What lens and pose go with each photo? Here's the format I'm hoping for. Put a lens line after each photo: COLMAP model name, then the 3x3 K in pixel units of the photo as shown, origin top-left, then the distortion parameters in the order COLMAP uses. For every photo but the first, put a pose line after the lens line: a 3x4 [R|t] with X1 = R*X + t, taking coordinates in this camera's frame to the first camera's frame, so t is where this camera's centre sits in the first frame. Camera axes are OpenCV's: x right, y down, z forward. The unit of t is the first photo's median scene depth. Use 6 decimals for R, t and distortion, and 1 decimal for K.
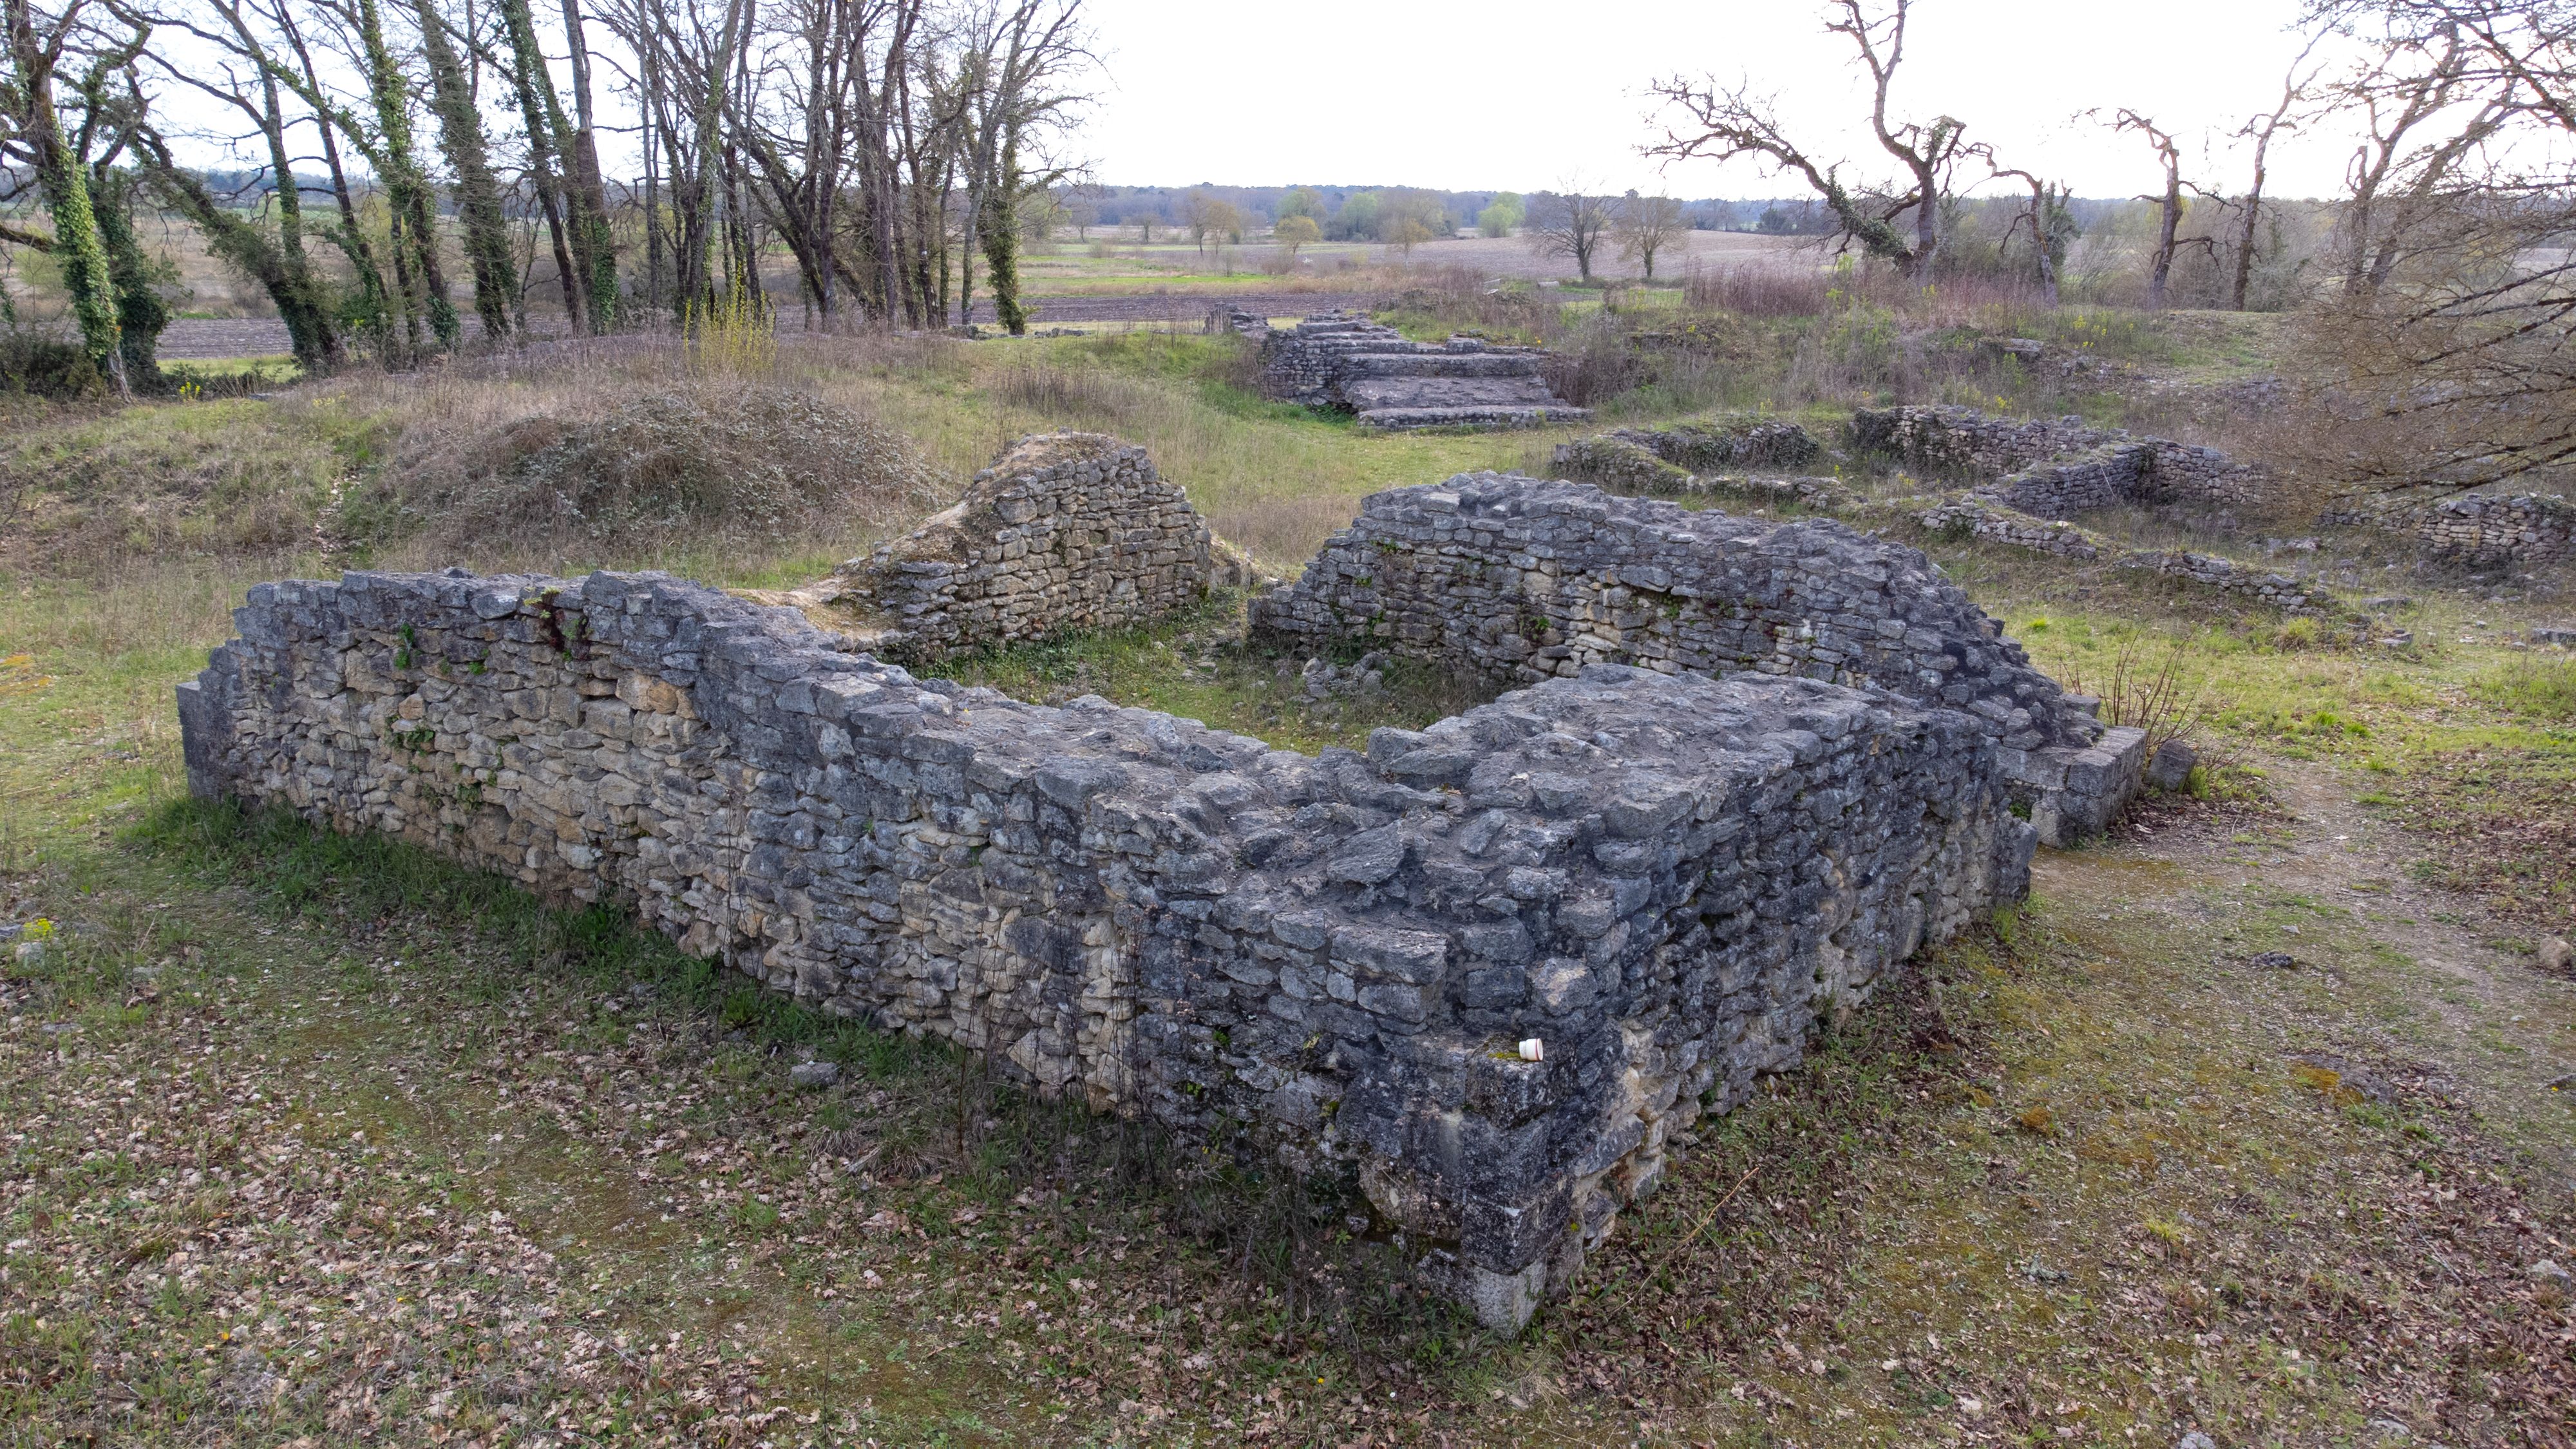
lens RADIAL K [[1927.1, 0, 1278.0], [0, 1927.1, 714.8], [0, 0, 1]] dist [0.012320, 0.080179]
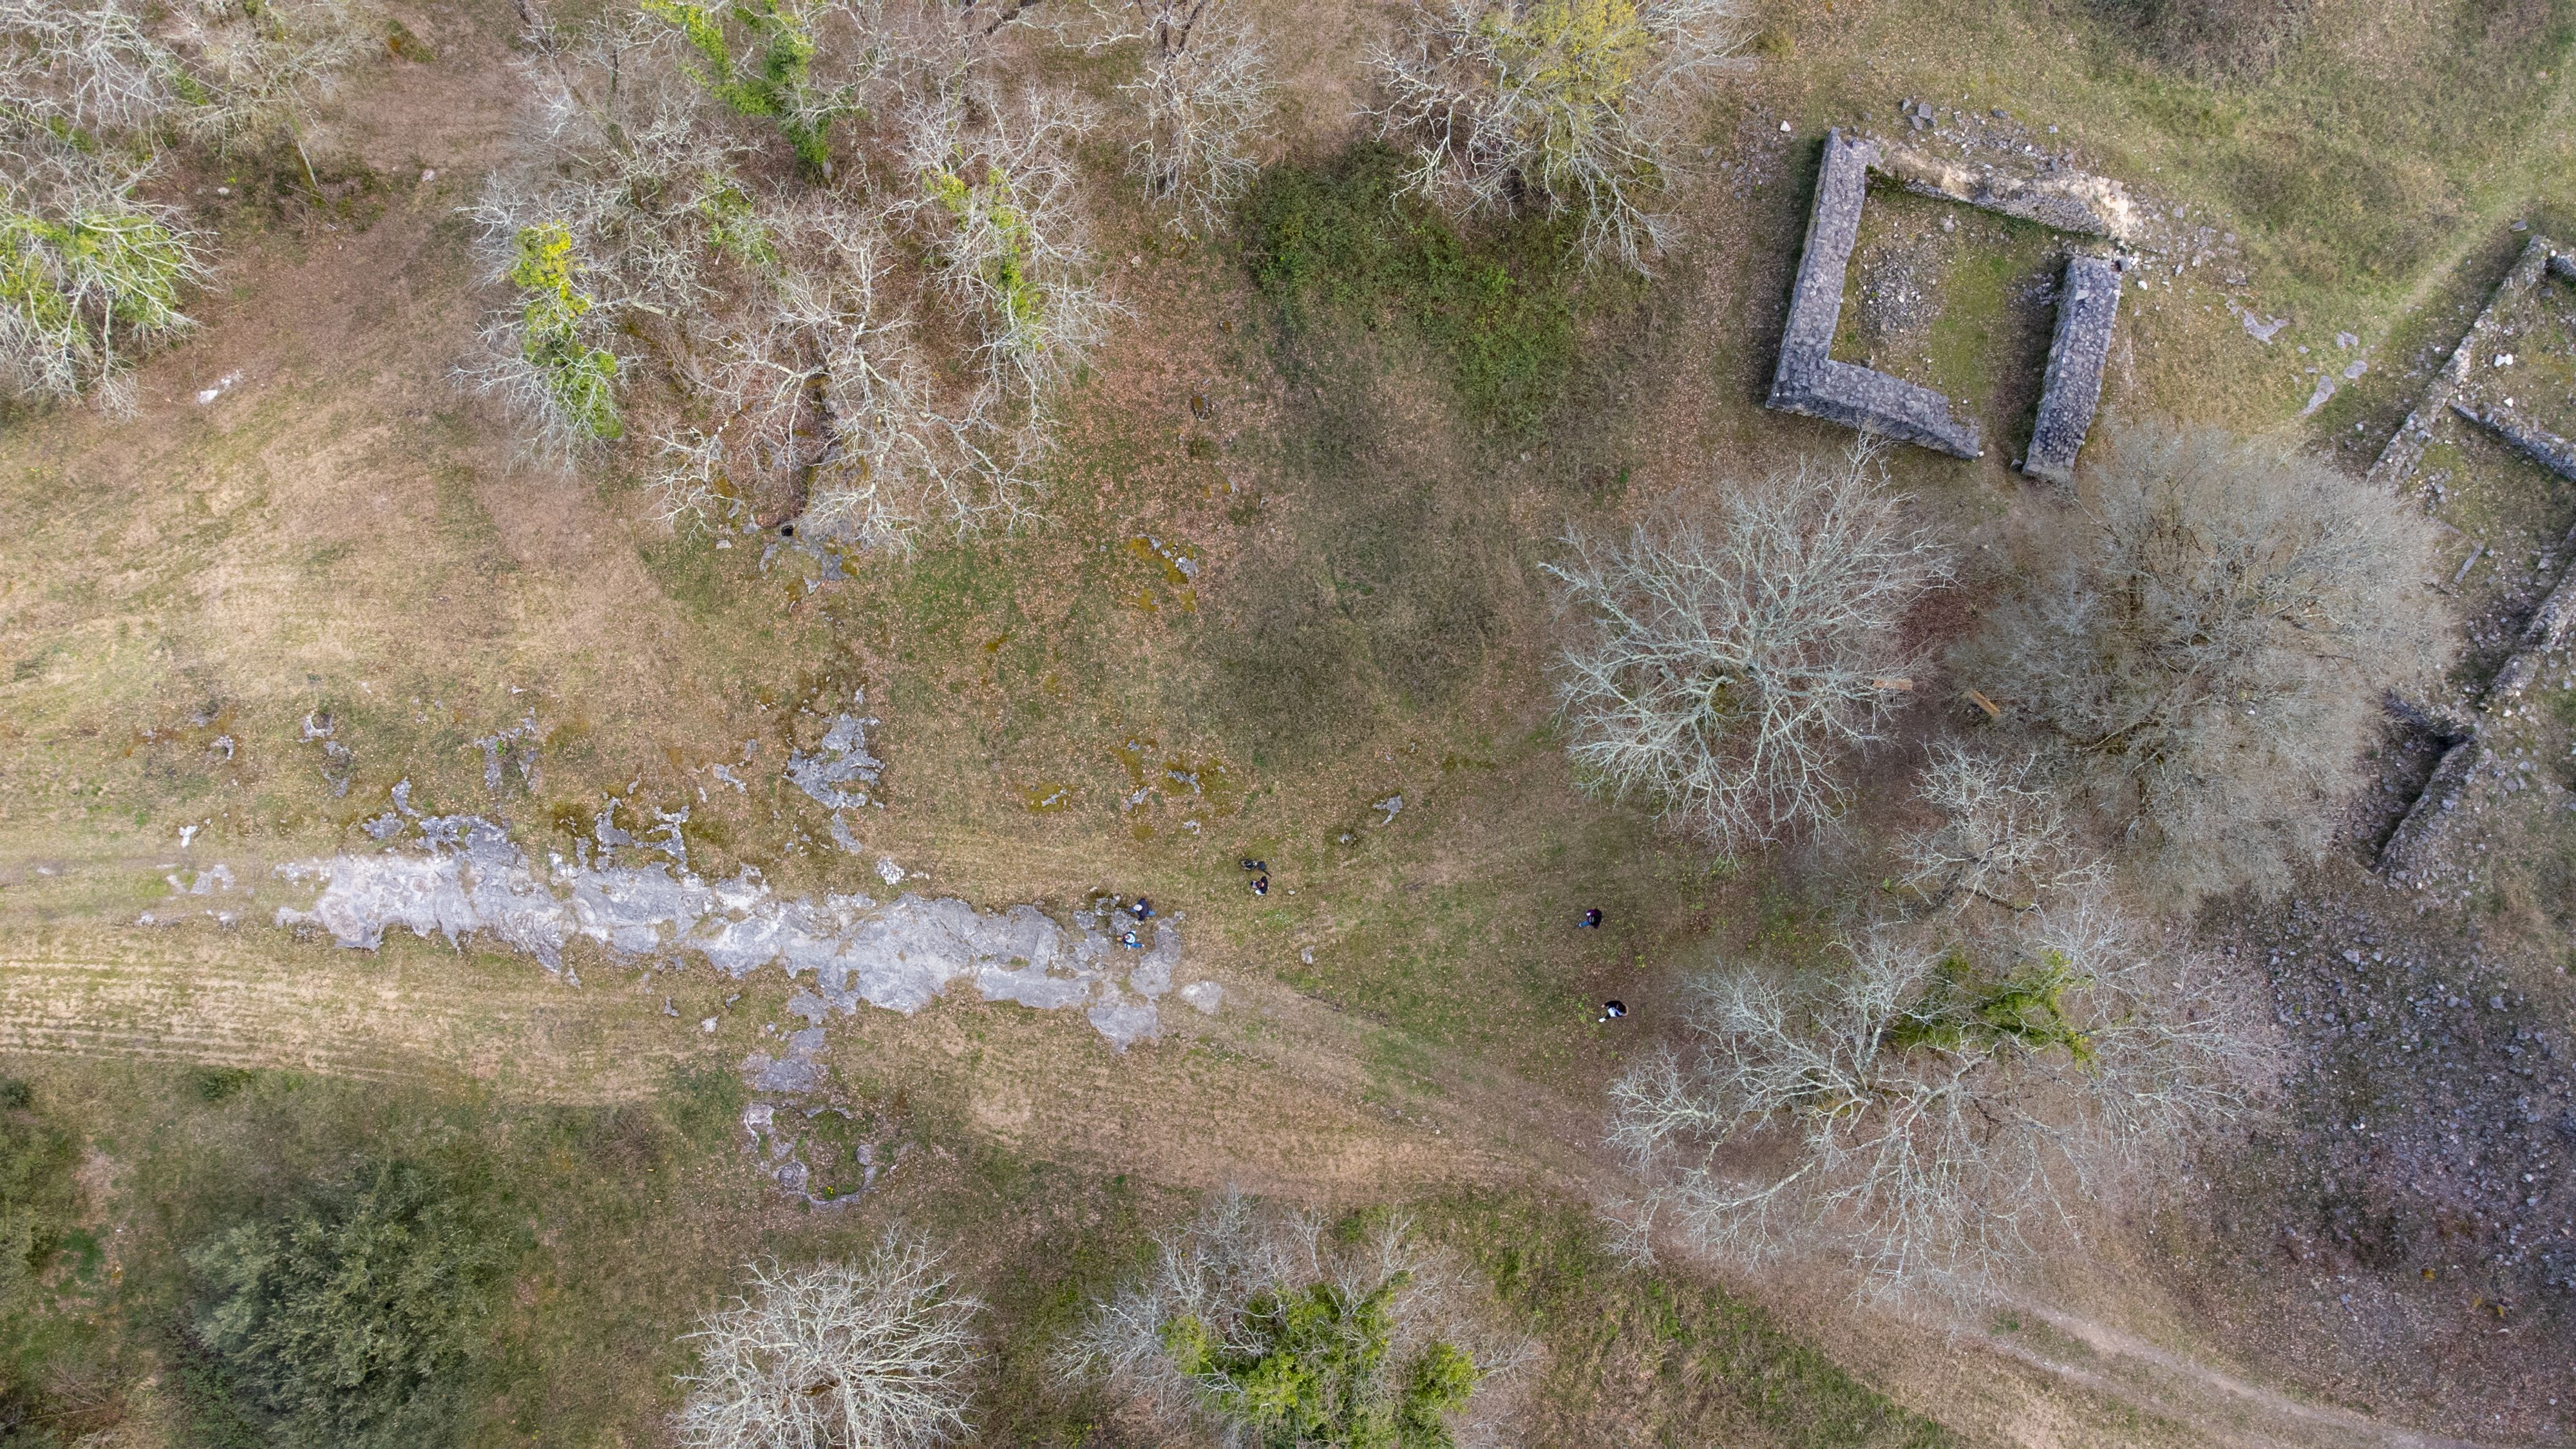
lens RADIAL K [[1927.1, 0, 1278.0], [0, 1927.1, 714.8], [0, 0, 1]] dist [0.012320, 0.080179]
pose [[0.368325, 0.905982, -0.208649, 1.674873], [-0.263470, 0.316944, 0.911115, -4.636494], [0.891583, -0.280613, 0.355438, -3.125955]]
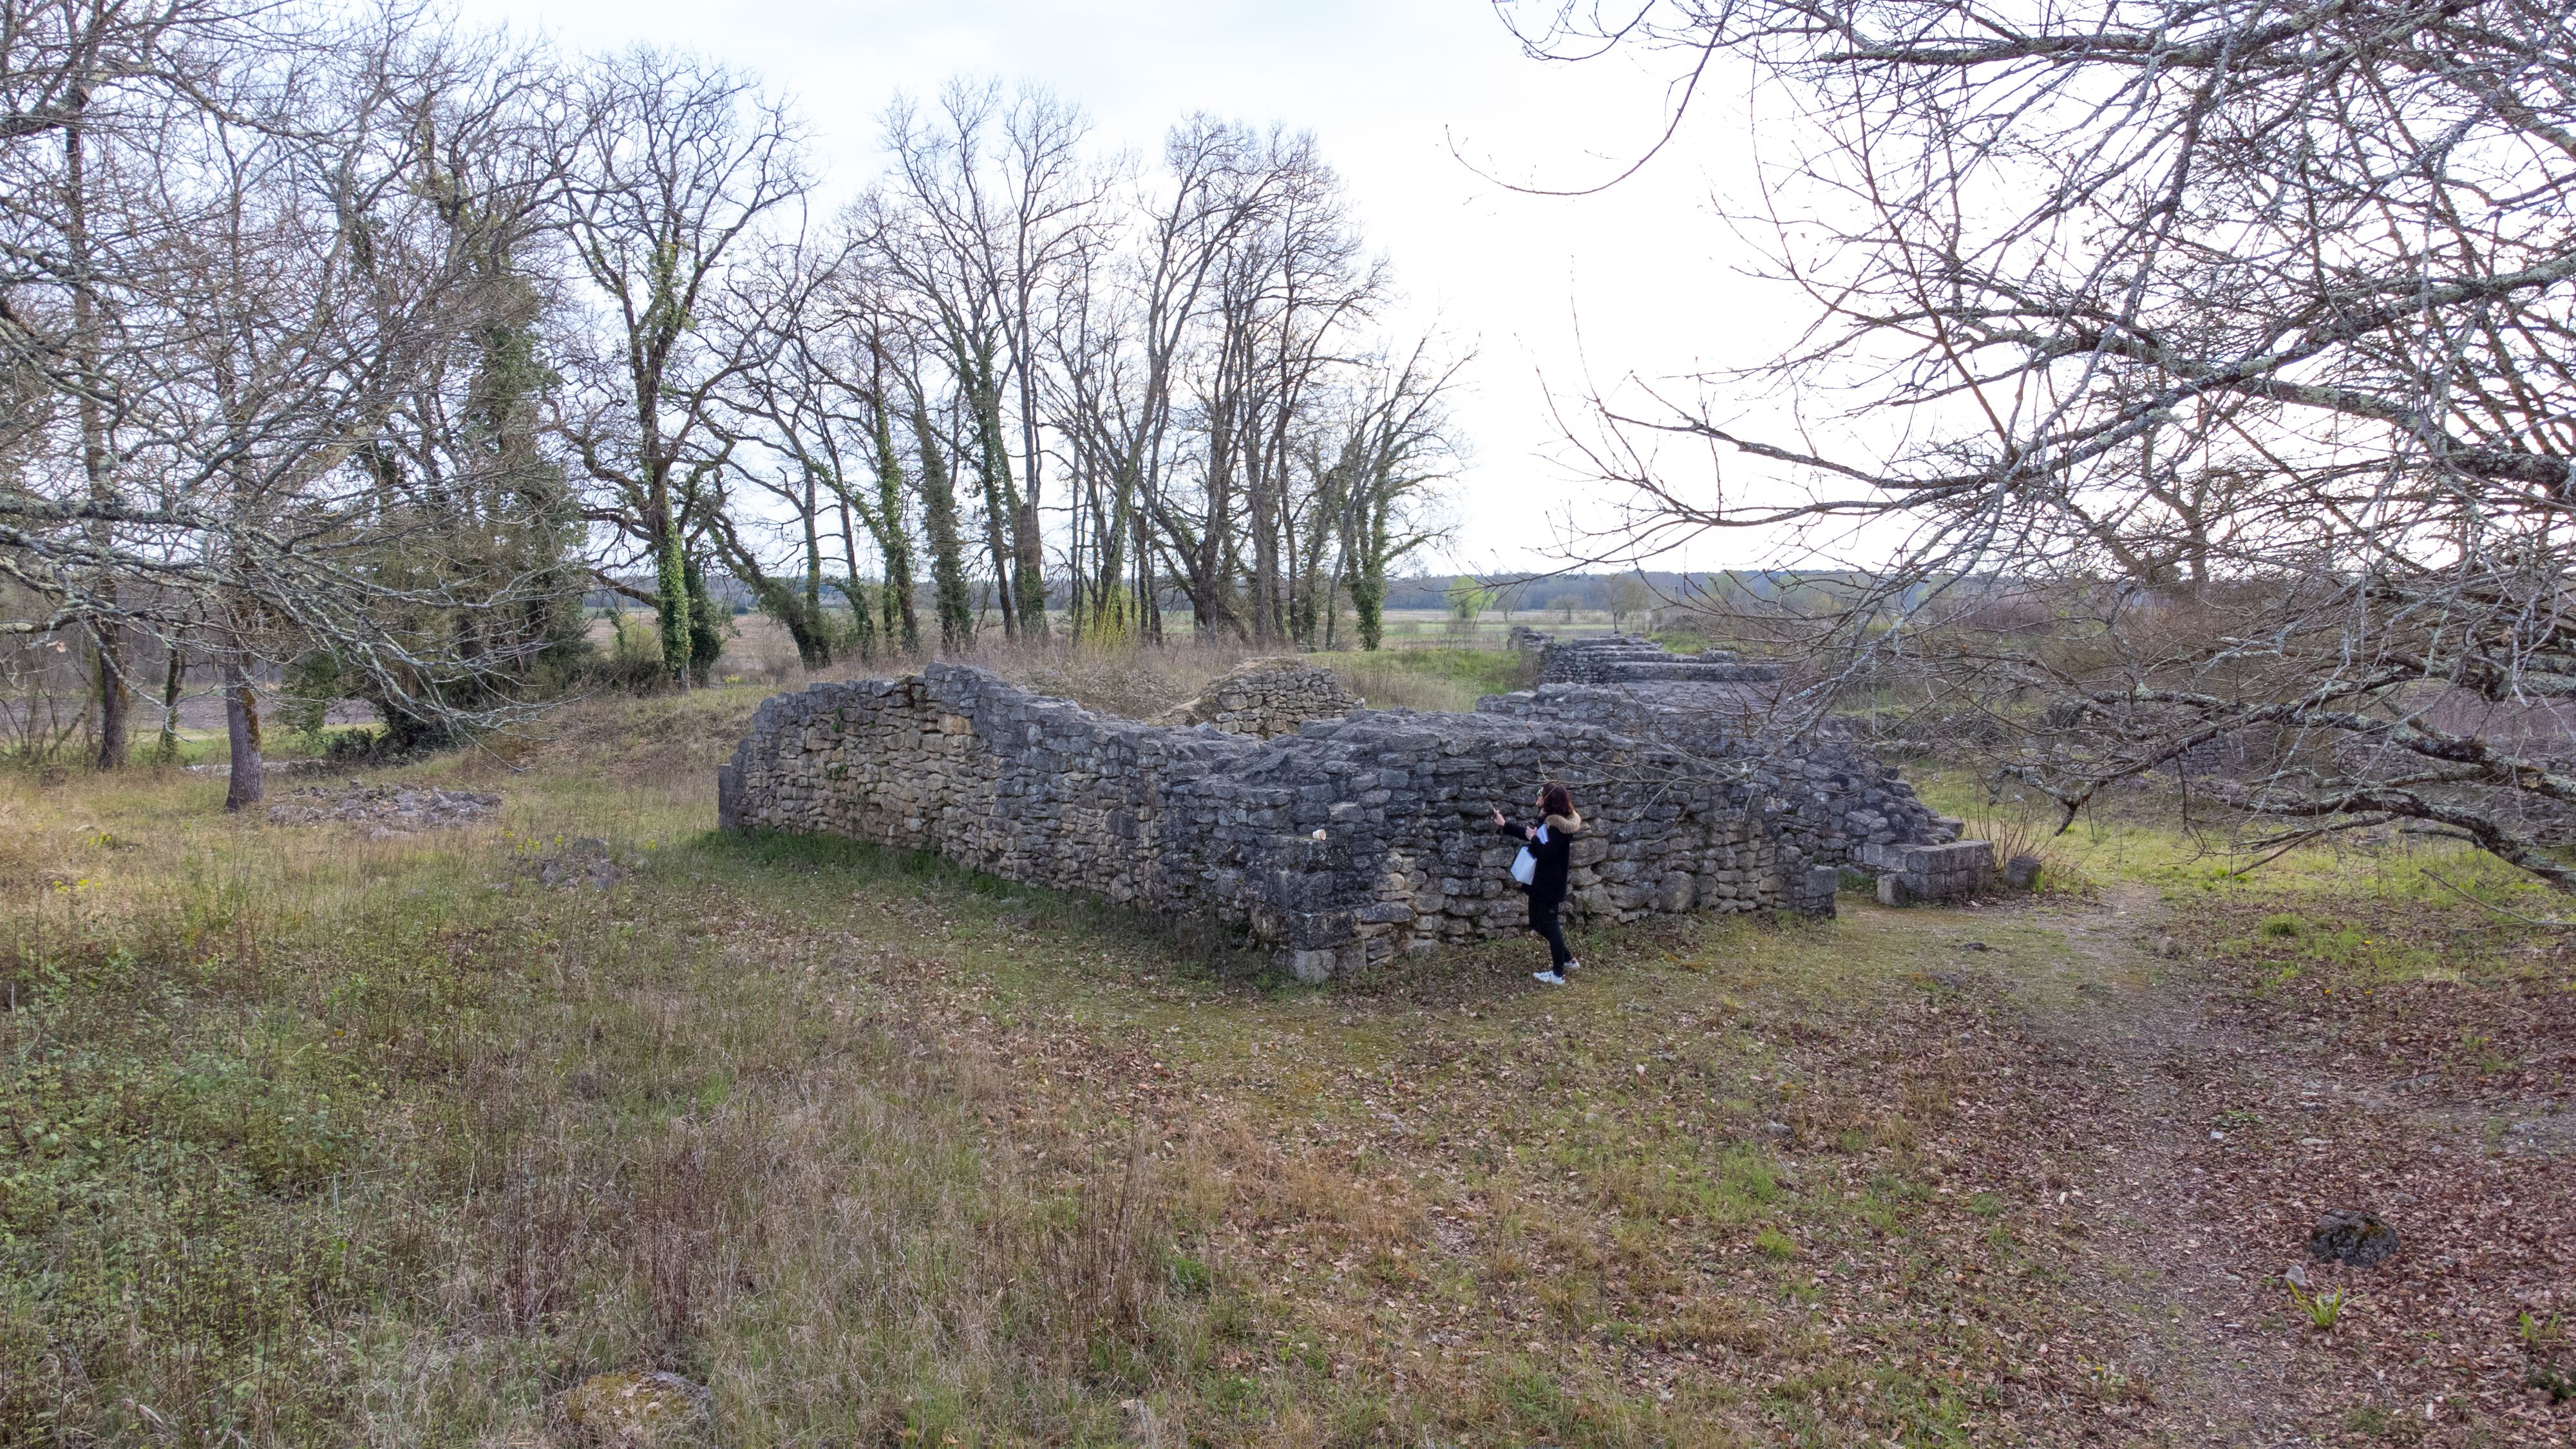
lens RADIAL K [[1904.7, 0, 1274.2], [0, 1904.7, 716.8], [0, 0, 1]] dist [0.062692, 0.074794]
pose [[0.975431, 0.003169, -0.220282, 0.359617], [-0.045330, 0.981388, -0.186607, 0.291855], [0.215590, 0.192008, 0.957420, -0.656246]]
